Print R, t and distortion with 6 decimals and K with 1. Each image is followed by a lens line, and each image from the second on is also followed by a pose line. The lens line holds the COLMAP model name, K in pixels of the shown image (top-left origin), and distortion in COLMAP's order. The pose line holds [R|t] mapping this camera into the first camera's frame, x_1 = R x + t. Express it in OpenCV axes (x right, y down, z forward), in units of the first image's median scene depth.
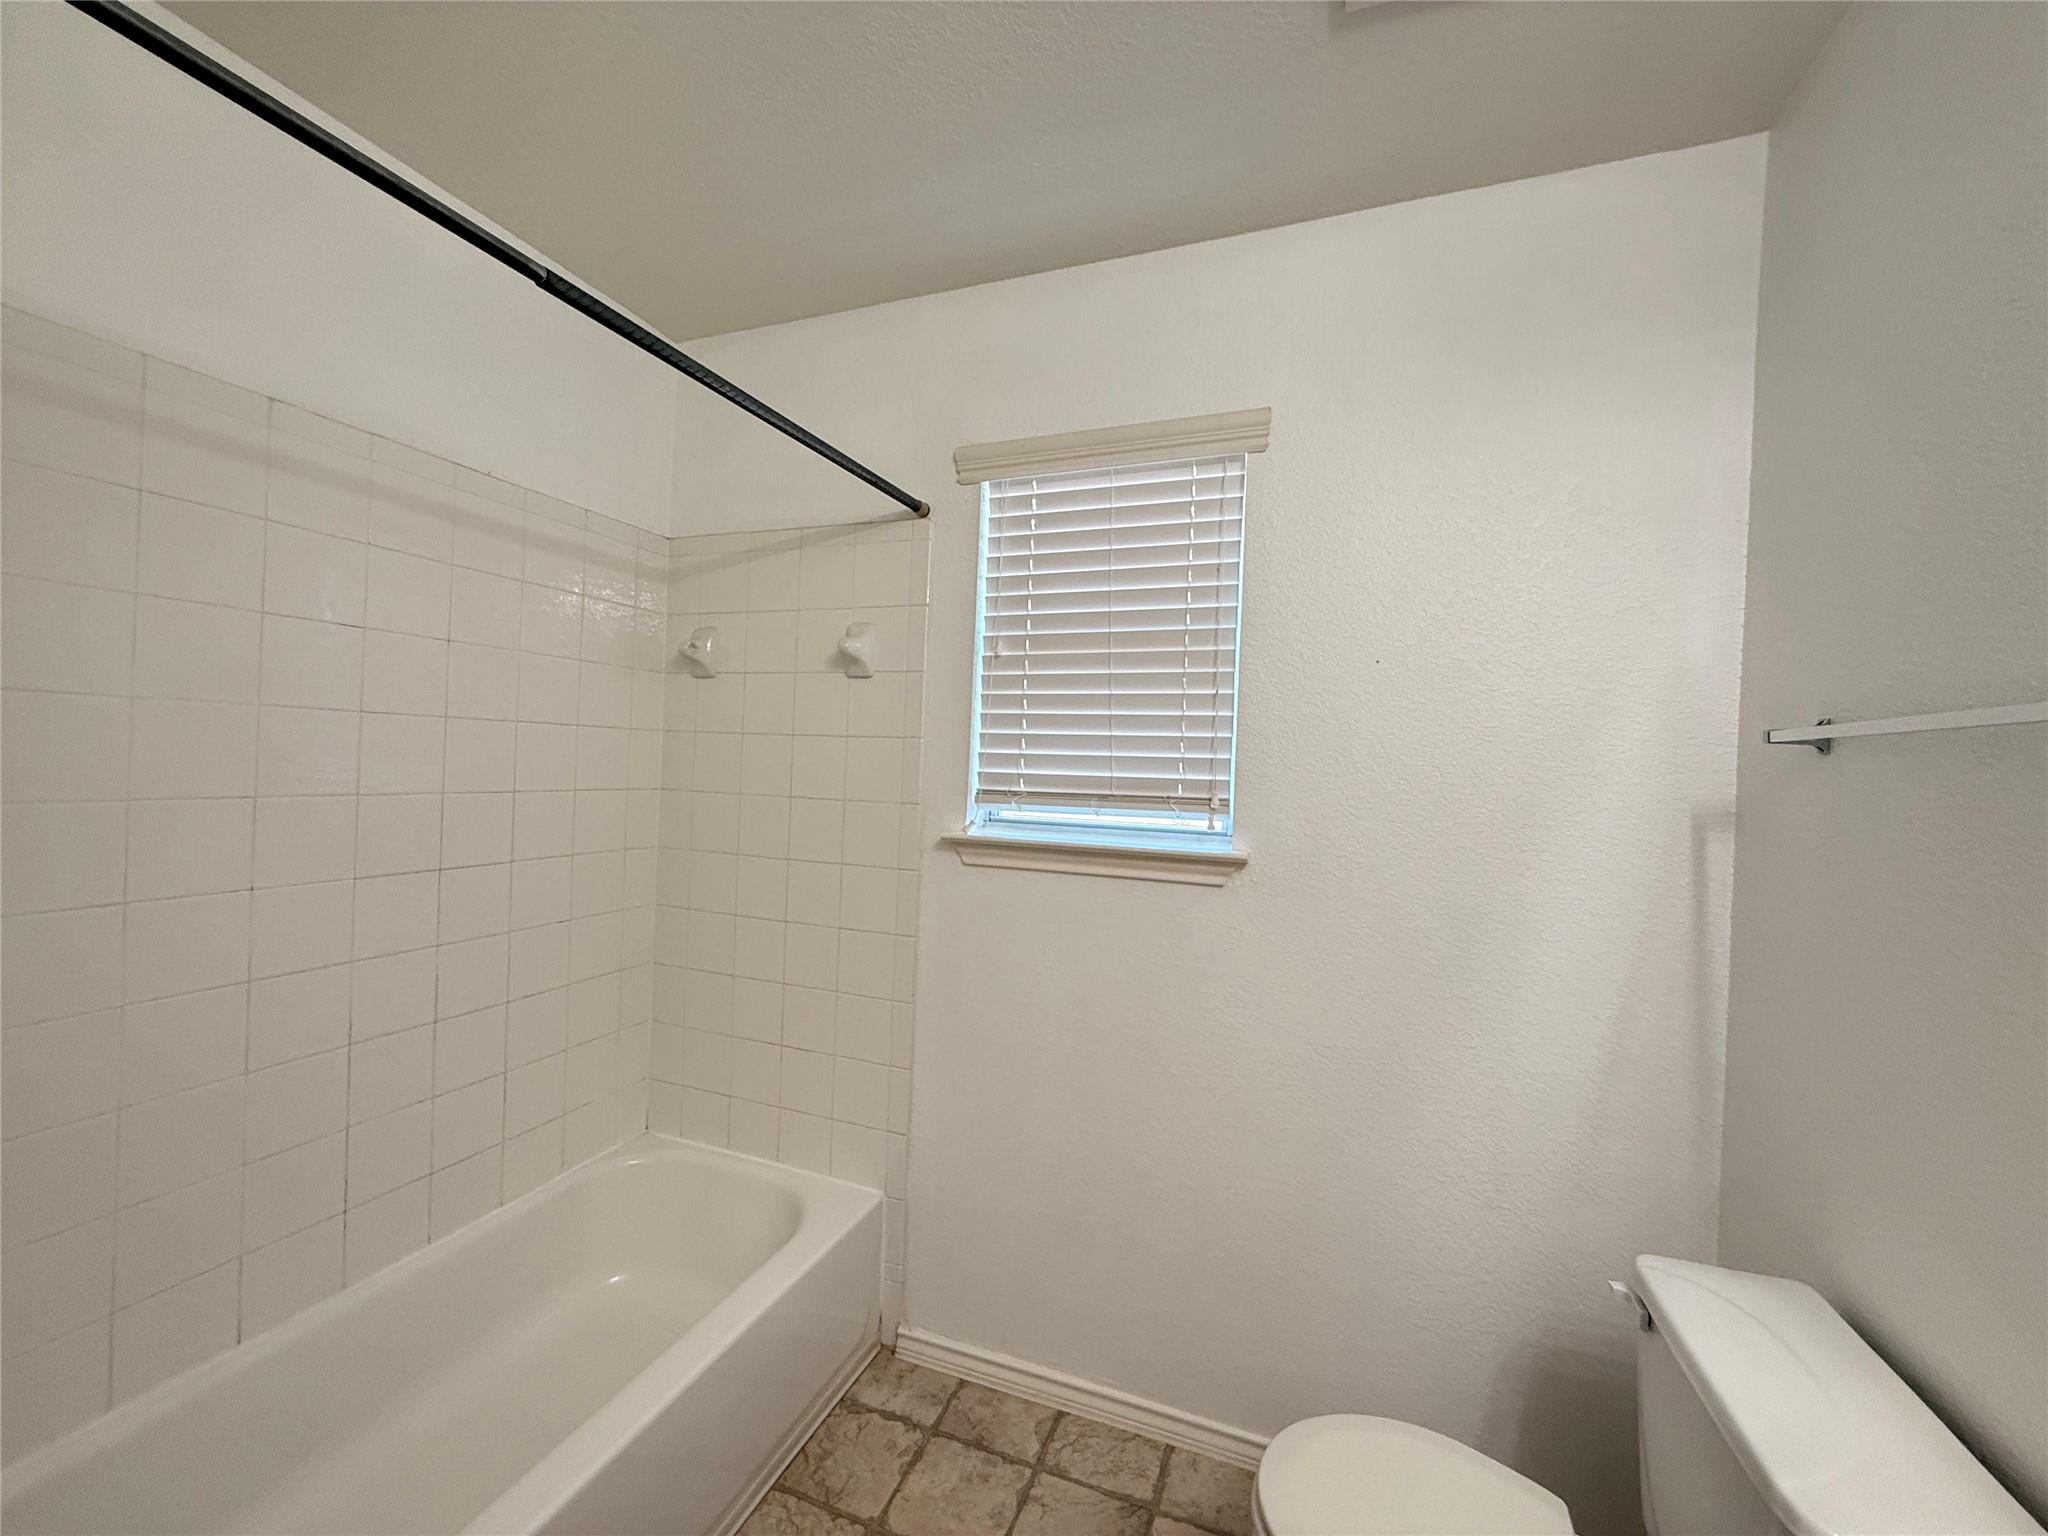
lens RADIAL K [[829.2, 0, 1013.0], [0, 829.2, 764.3], [0, 0, 1]] dist [-0.001891, 0.000047]
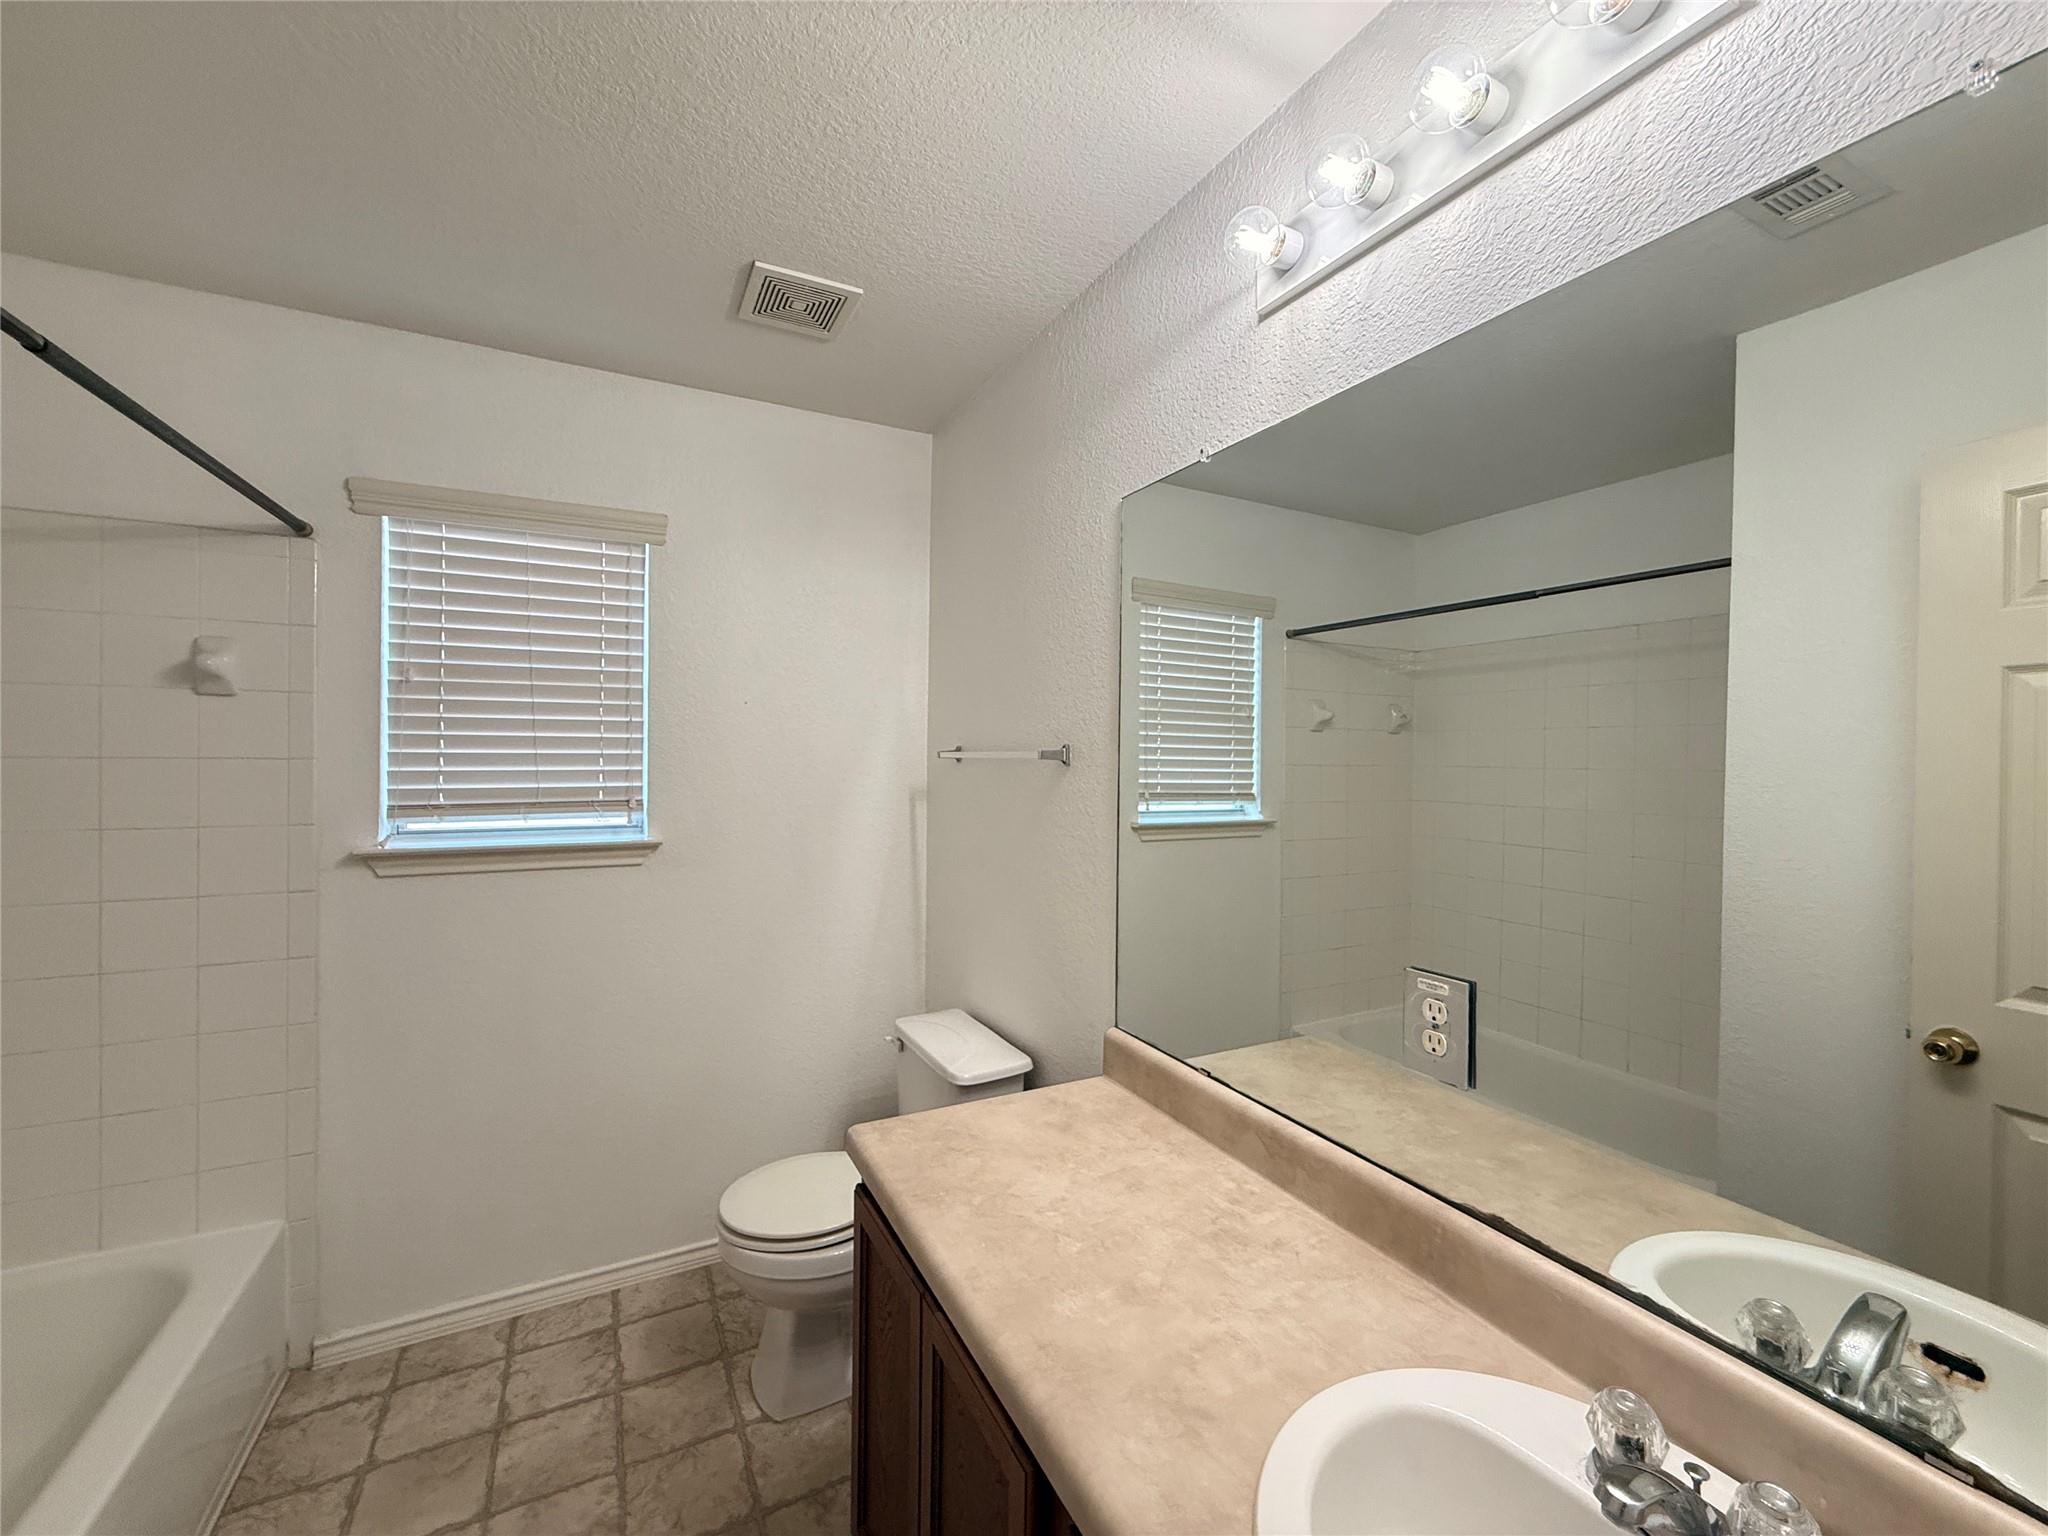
lens RADIAL K [[829.2, 0, 1023.2], [0, 829.2, 761.3], [0, 0, 1]] dist [-0.001891, 0.000047]
pose [[0.659896, -0.033670, 0.750603, -0.317479], [0.017265, 0.999411, 0.029652, -0.046476], [-0.751159, -0.006608, 0.660088, -0.330342]]
